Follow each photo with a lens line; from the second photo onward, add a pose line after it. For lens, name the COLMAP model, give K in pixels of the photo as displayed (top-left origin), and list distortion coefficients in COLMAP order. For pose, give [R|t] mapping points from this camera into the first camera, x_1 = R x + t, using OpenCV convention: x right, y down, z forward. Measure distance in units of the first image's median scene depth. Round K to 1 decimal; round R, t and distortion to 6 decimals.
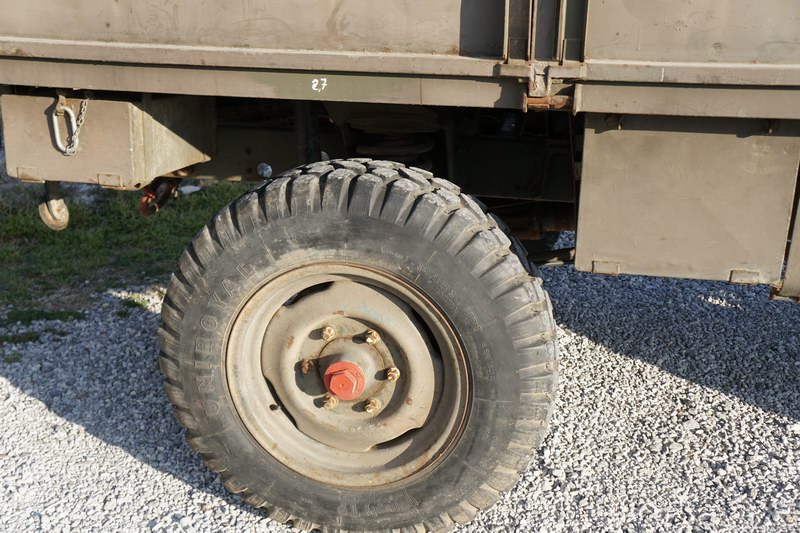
lens RADIAL K [[933.9, 0, 405.6], [0, 933.9, 261.3], [0, 0, 1]] dist [0.062251, 0.000000]
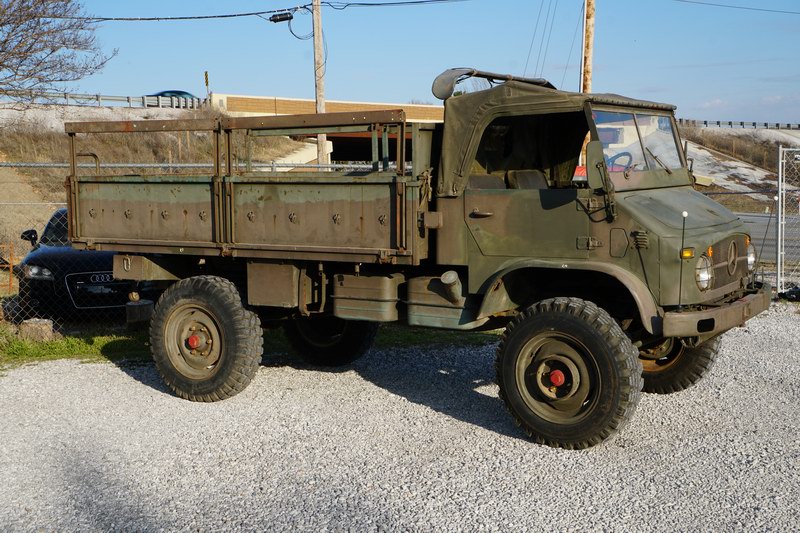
lens RADIAL K [[1119.9, 0, 408.6], [0, 1119.9, 268.4], [0, 0, 1]] dist [0.166003, 0.000000]
pose [[0.942722, 0.013549, -0.333305, 1.905194], [-0.095448, 0.968355, -0.230603, 0.701308], [0.319634, 0.249208, 0.914183, -2.358912]]
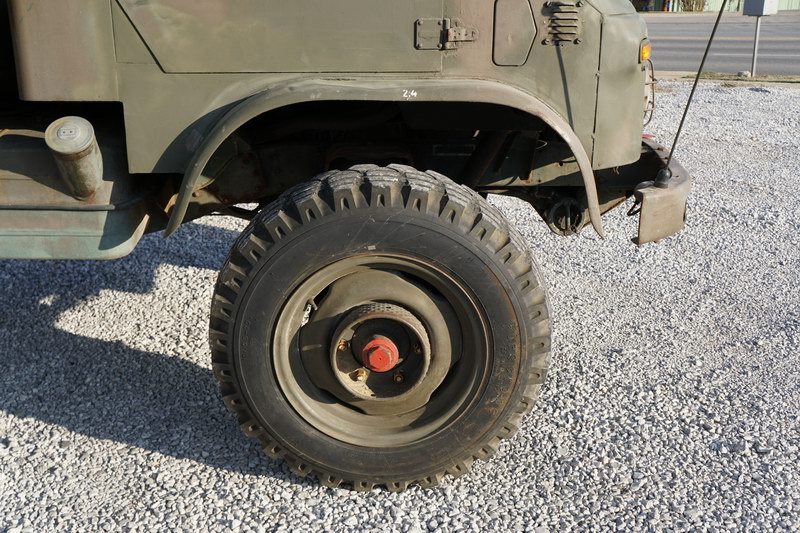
lens RADIAL K [[933.9, 0, 403.8], [0, 933.9, 265.0], [0, 0, 1]] dist [0.062251, 0.000000]
pose [[0.967077, -0.078470, 0.242085, 1.002450], [0.084278, 0.996348, -0.013712, 0.136836], [-0.240125, 0.033663, 0.970158, -0.371308]]
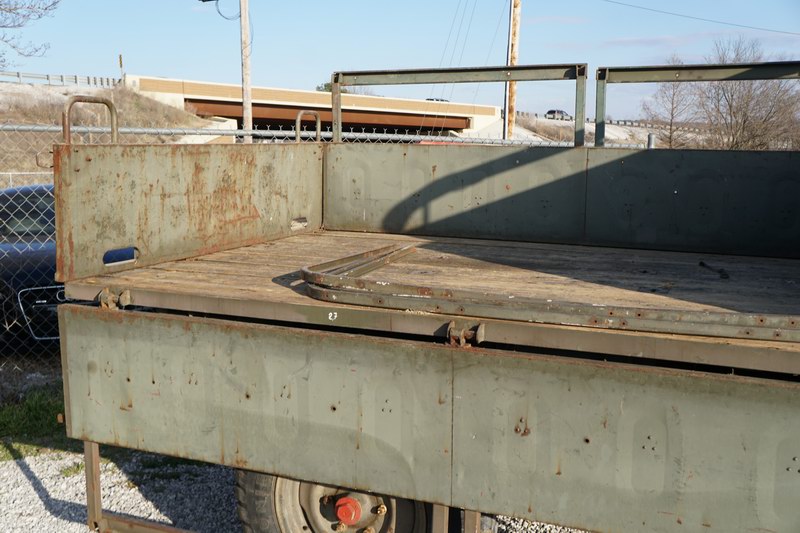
lens RADIAL K [[874.3, 0, 408.1], [0, 874.3, 266.0], [0, 0, 1]] dist [0.030130, 0.000000]
pose [[0.982427, 0.031822, -0.183914, 0.268449], [-0.068846, 0.977660, -0.198600, 0.016963], [0.173486, 0.207772, 0.962670, -0.397344]]
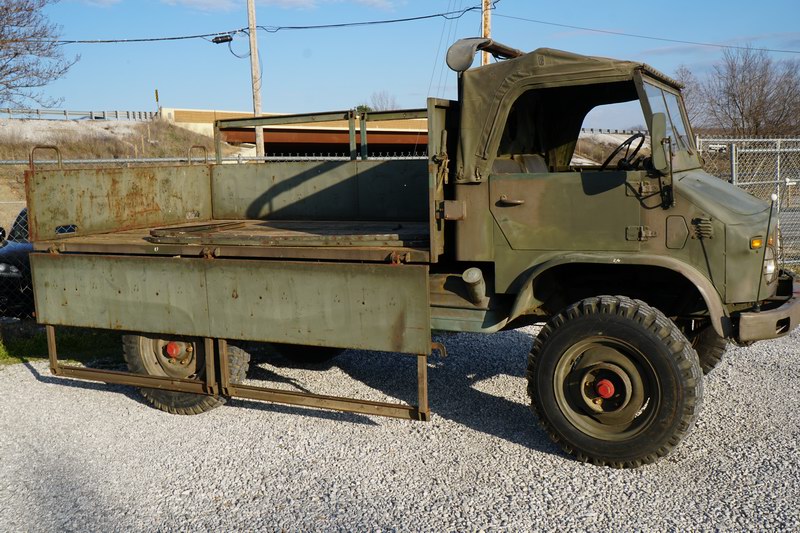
lens RADIAL K [[874.3, 0, 406.0], [0, 874.3, 263.6], [0, 0, 1]] dist [0.030130, 0.000000]
pose [[0.970778, -0.005285, -0.239923, 1.288073], [-0.048527, 0.974781, -0.217822, 0.421591], [0.235023, 0.223100, 0.946039, -1.467990]]
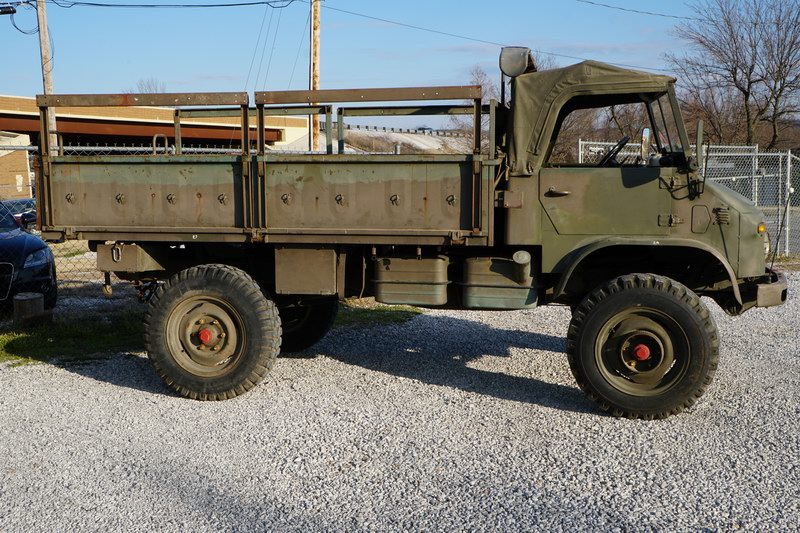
lens RADIAL K [[933.9, 0, 414.3], [0, 933.9, 266.0], [0, 0, 1]] dist [0.062251, 0.000000]
pose [[0.999749, -0.014468, 0.017084, 0.543137], [0.017939, 0.974250, -0.224755, 0.583875], [-0.013392, 0.225006, 0.974265, -1.938105]]
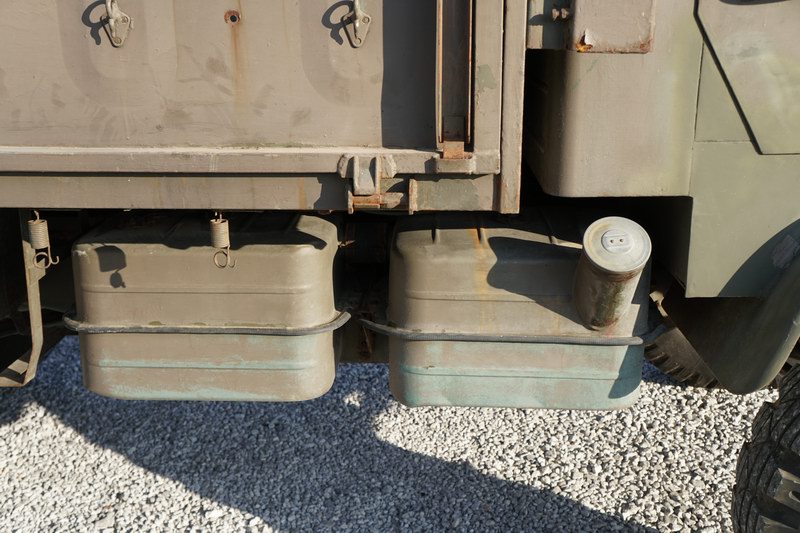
lens RADIAL K [[933.9, 0, 399.0], [0, 933.9, 273.1], [0, 0, 1]] dist [0.062251, 0.000000]
pose [[0.989719, -0.056655, 0.131327, 0.642908], [0.063949, 0.996597, -0.052001, -0.005233], [-0.127934, 0.059864, 0.989974, 0.039107]]
